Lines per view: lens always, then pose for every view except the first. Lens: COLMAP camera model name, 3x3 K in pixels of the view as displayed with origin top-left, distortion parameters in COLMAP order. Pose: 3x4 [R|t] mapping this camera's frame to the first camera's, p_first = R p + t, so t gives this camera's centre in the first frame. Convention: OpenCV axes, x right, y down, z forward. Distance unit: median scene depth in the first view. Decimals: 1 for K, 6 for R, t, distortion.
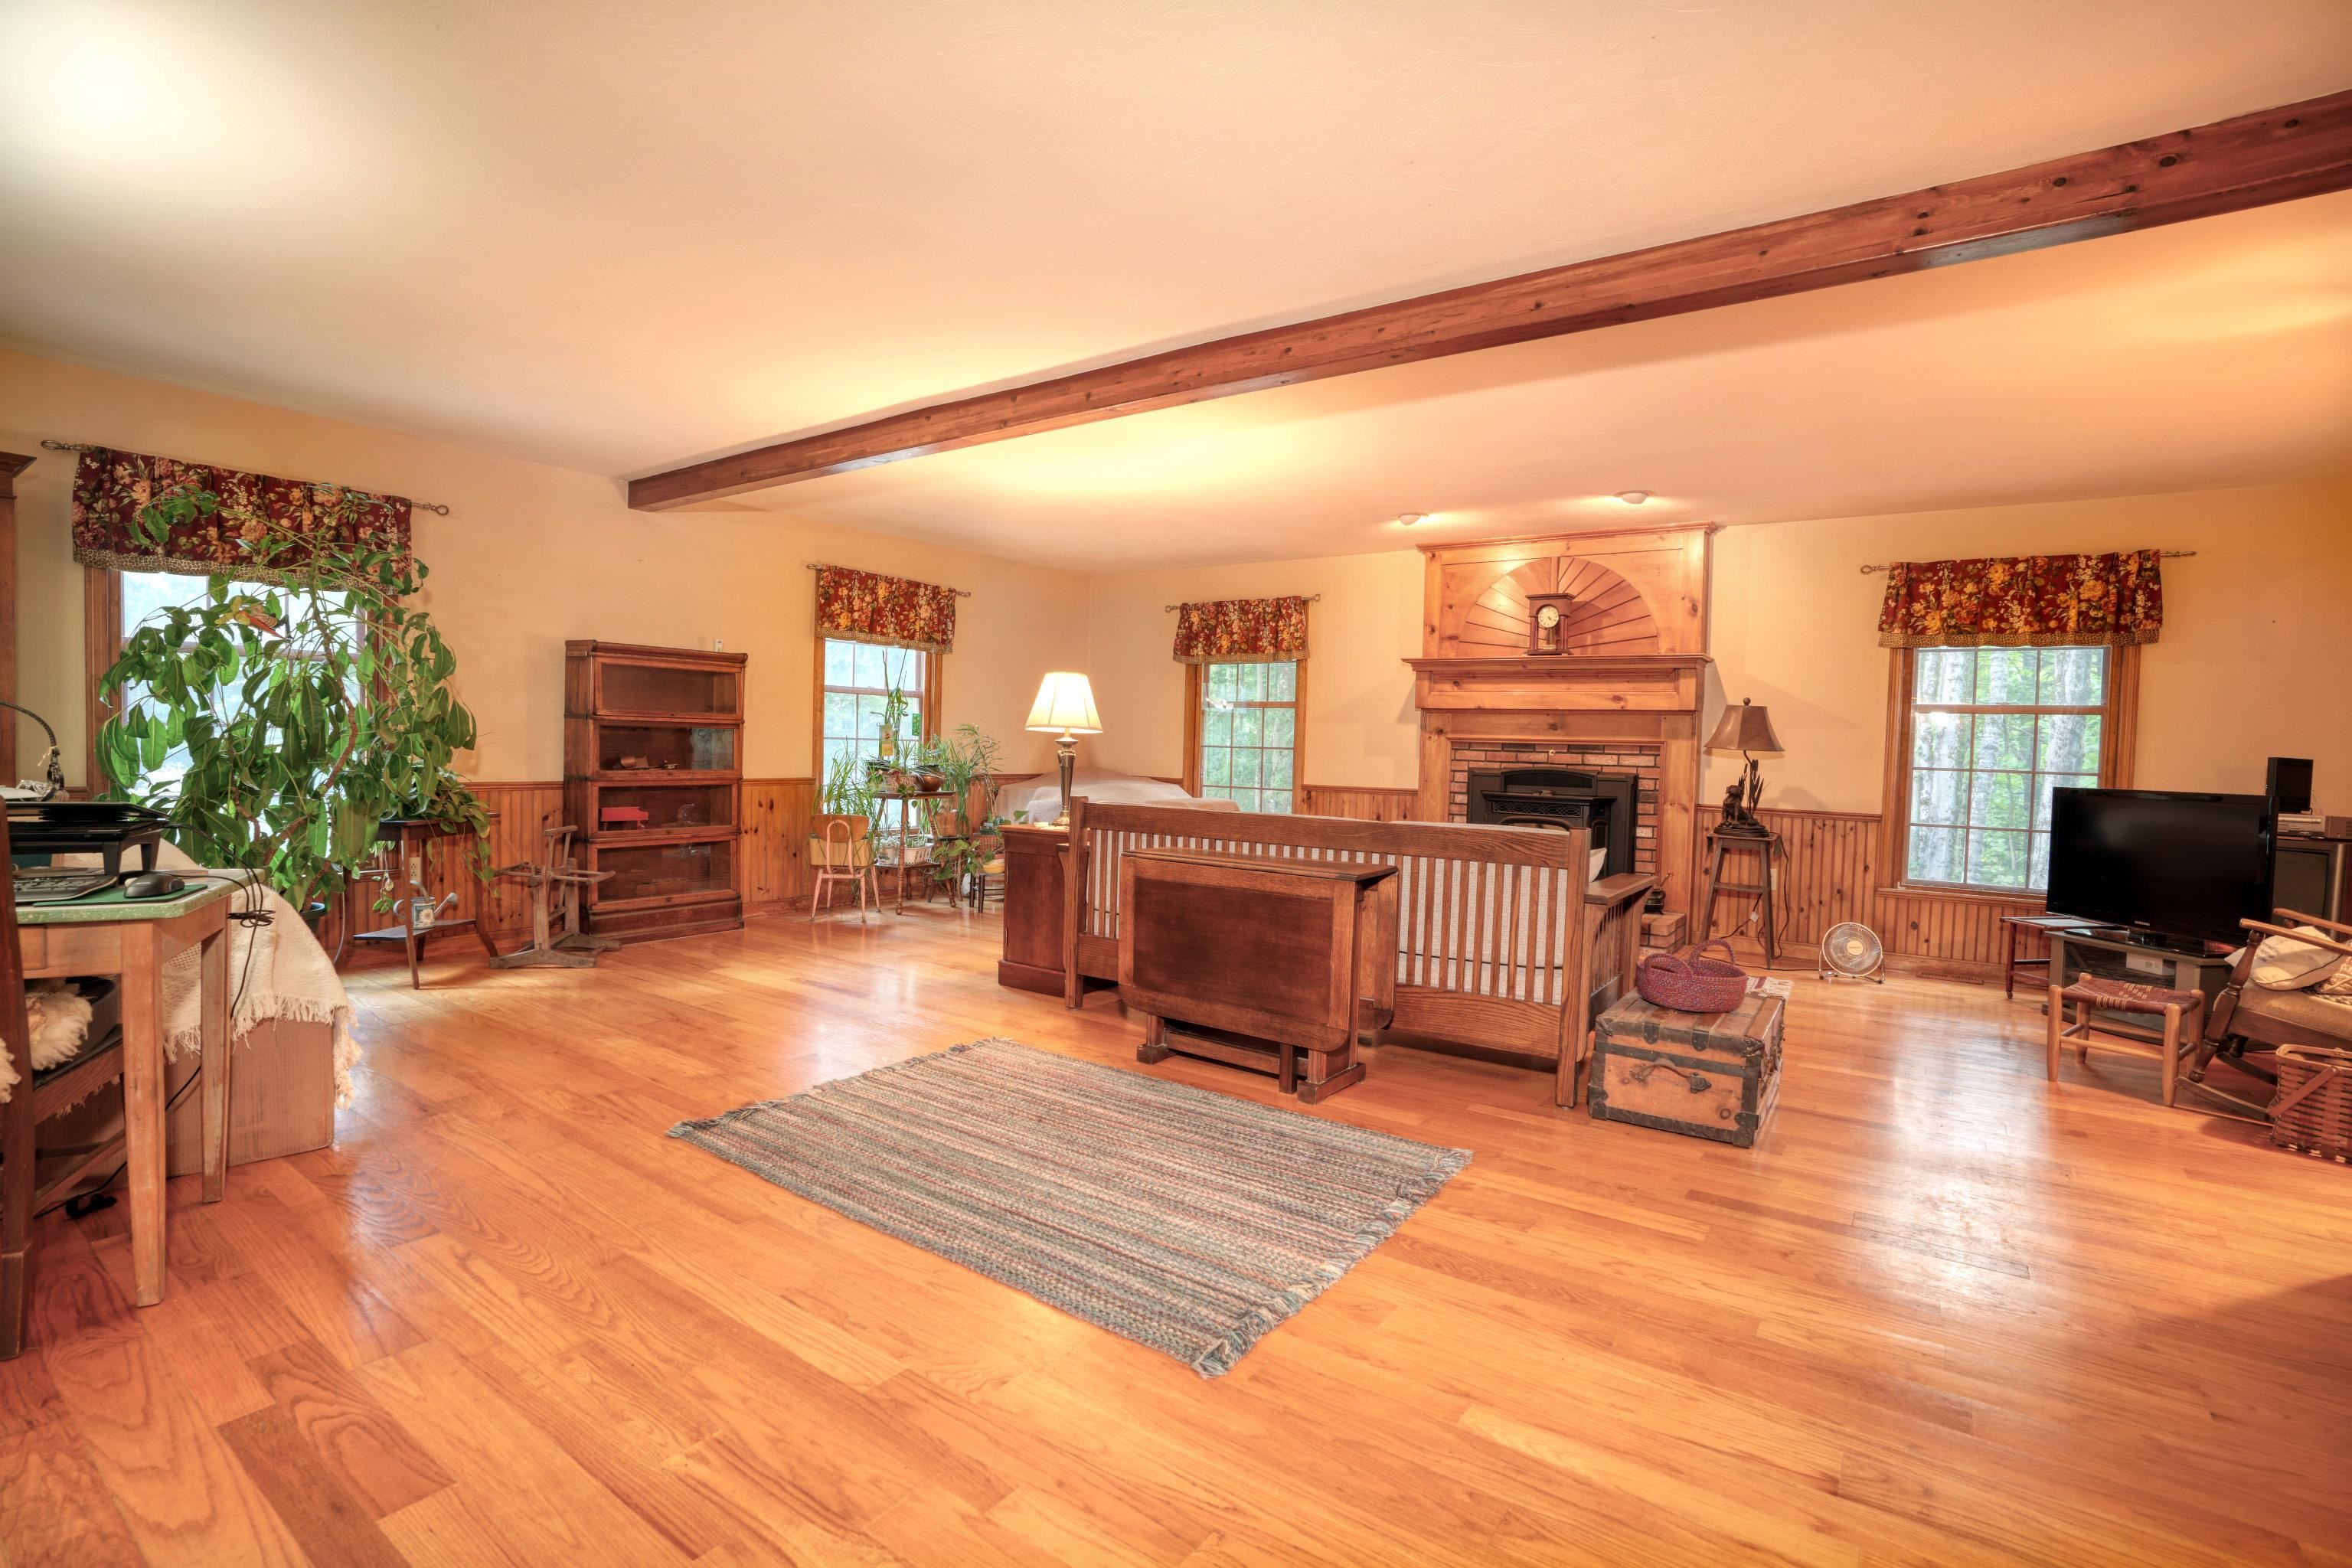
lens RADIAL K [[1090.2, 0, 1197.1], [0, 1090.2, 772.6], [0, 0, 1]] dist [-0.032777, -0.000099]
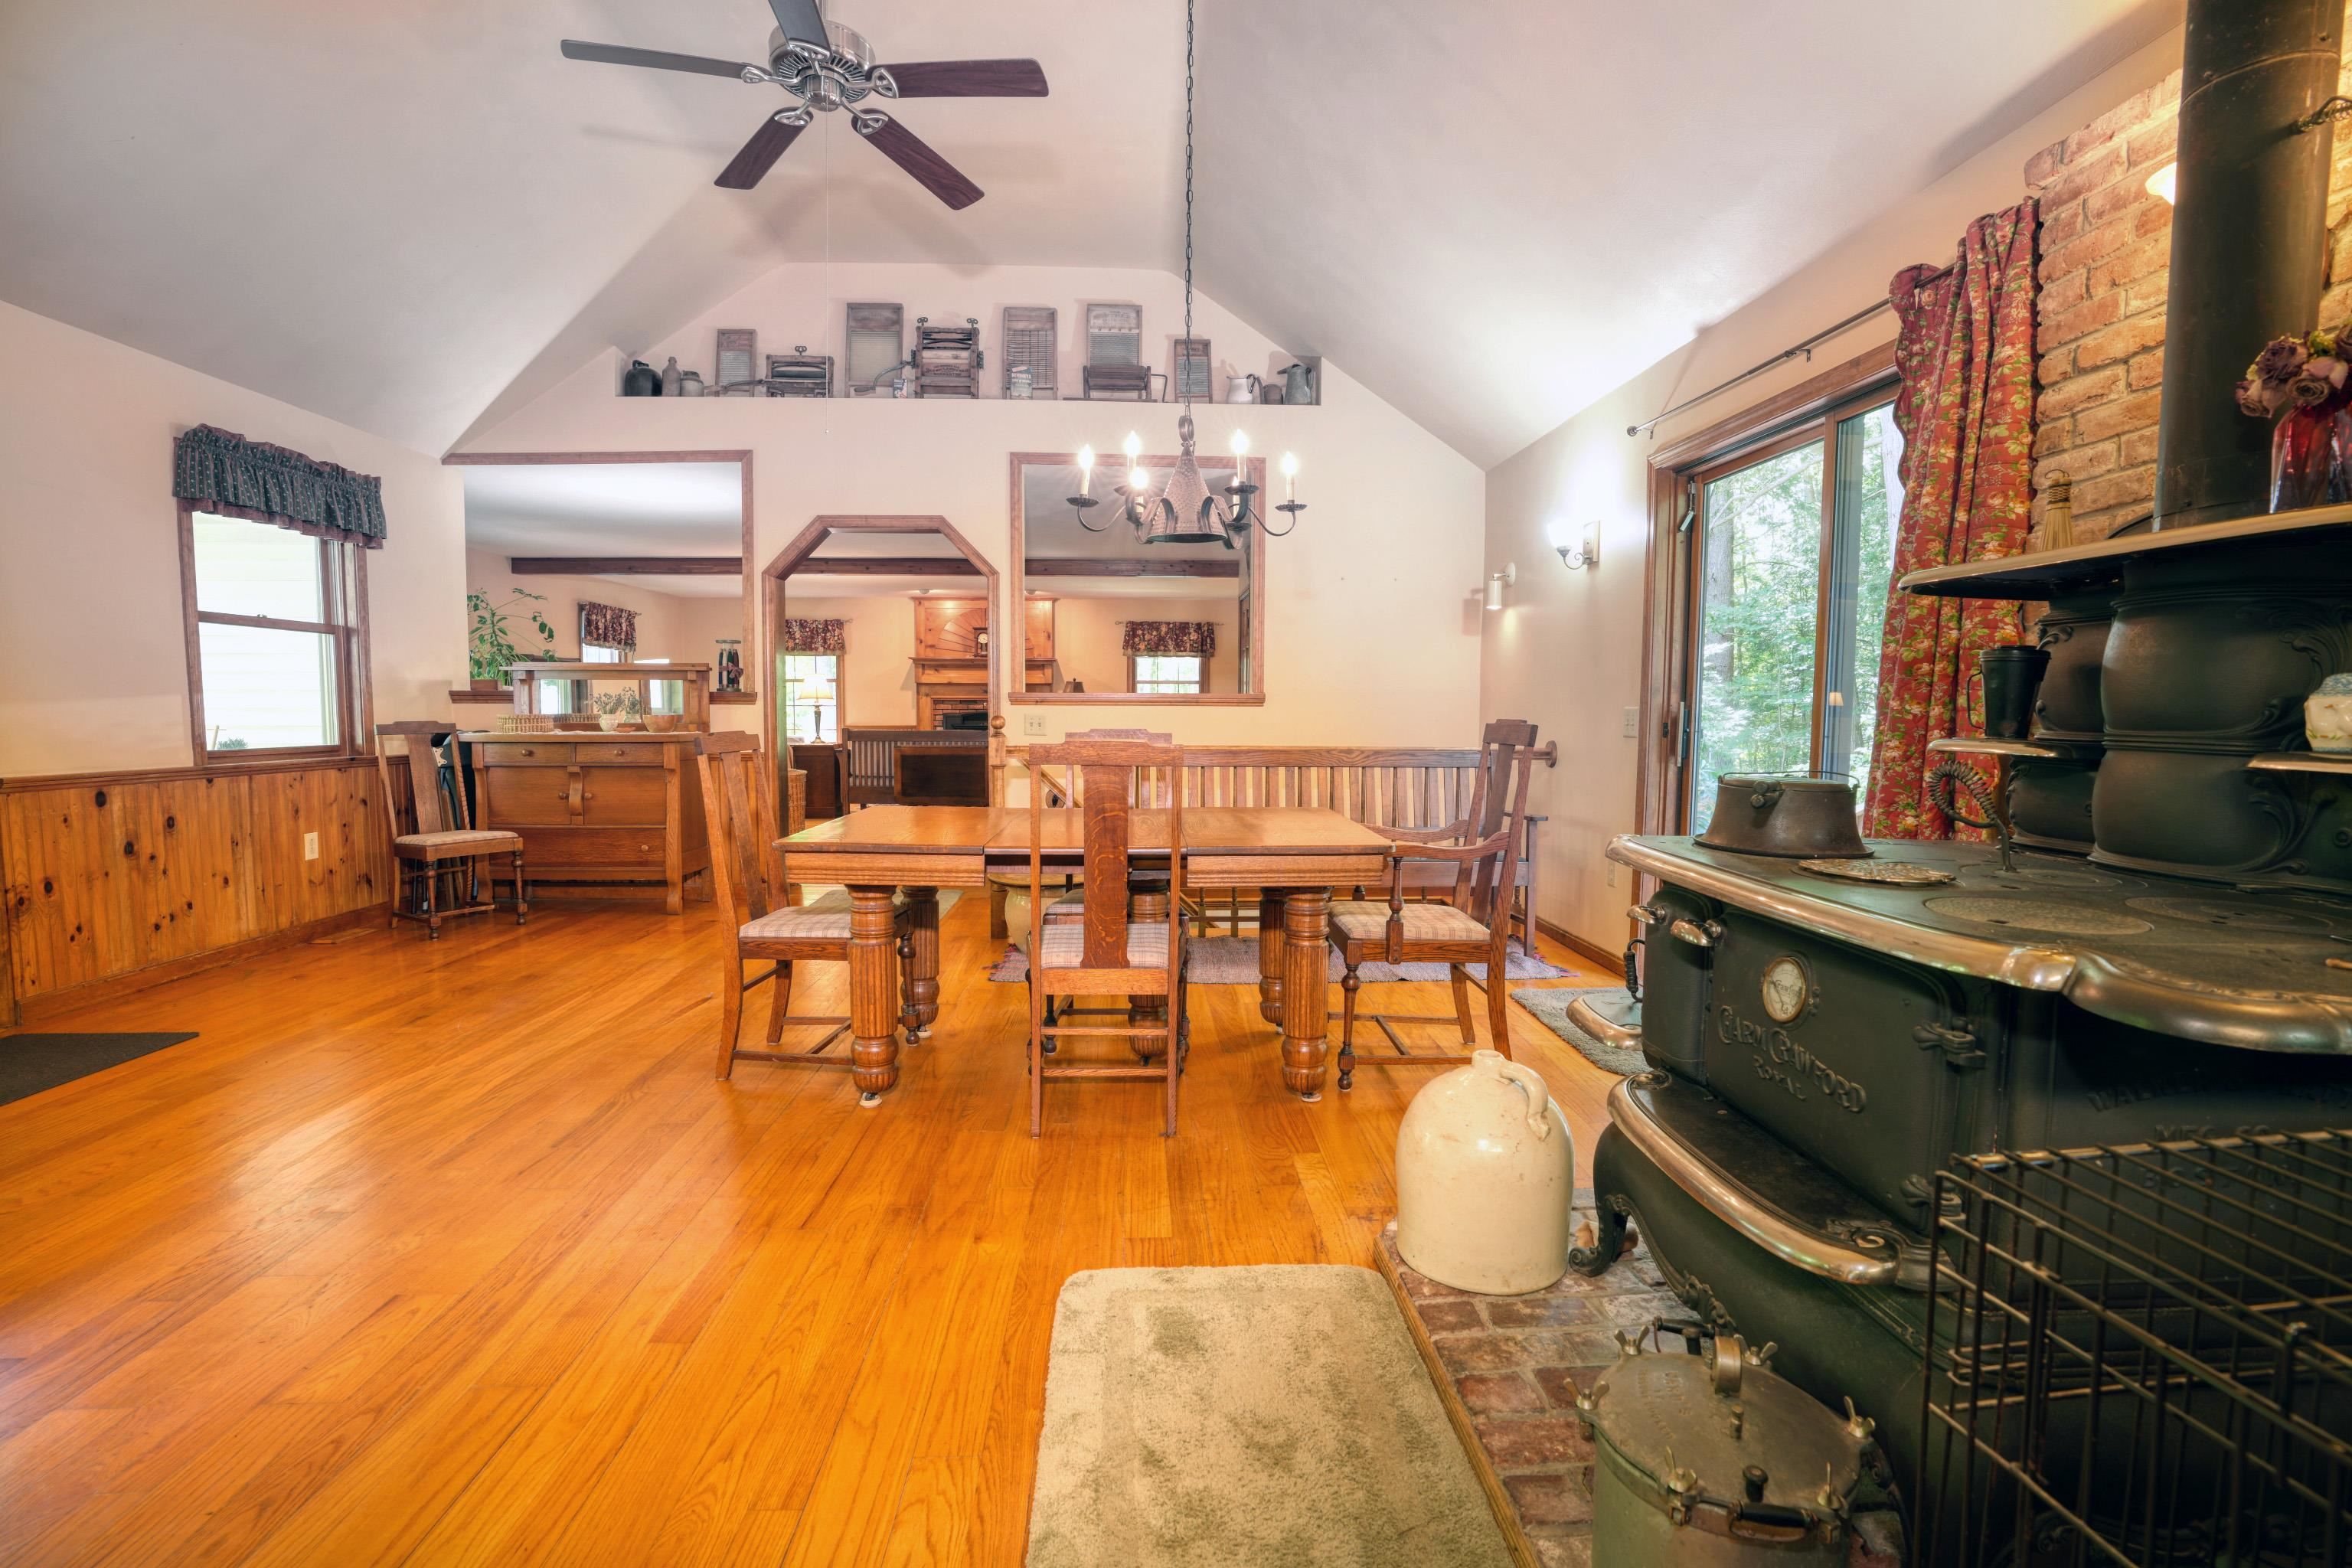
lens RADIAL K [[1090.2, 0, 1170.4], [0, 1090.2, 785.2], [0, 0, 1]] dist [-0.032777, -0.000099]
pose [[0.793760, -0.070455, 0.604137, -0.618892], [0.038172, 0.997081, 0.066128, 0.010574], [-0.607032, -0.029428, 0.794132, -0.804959]]
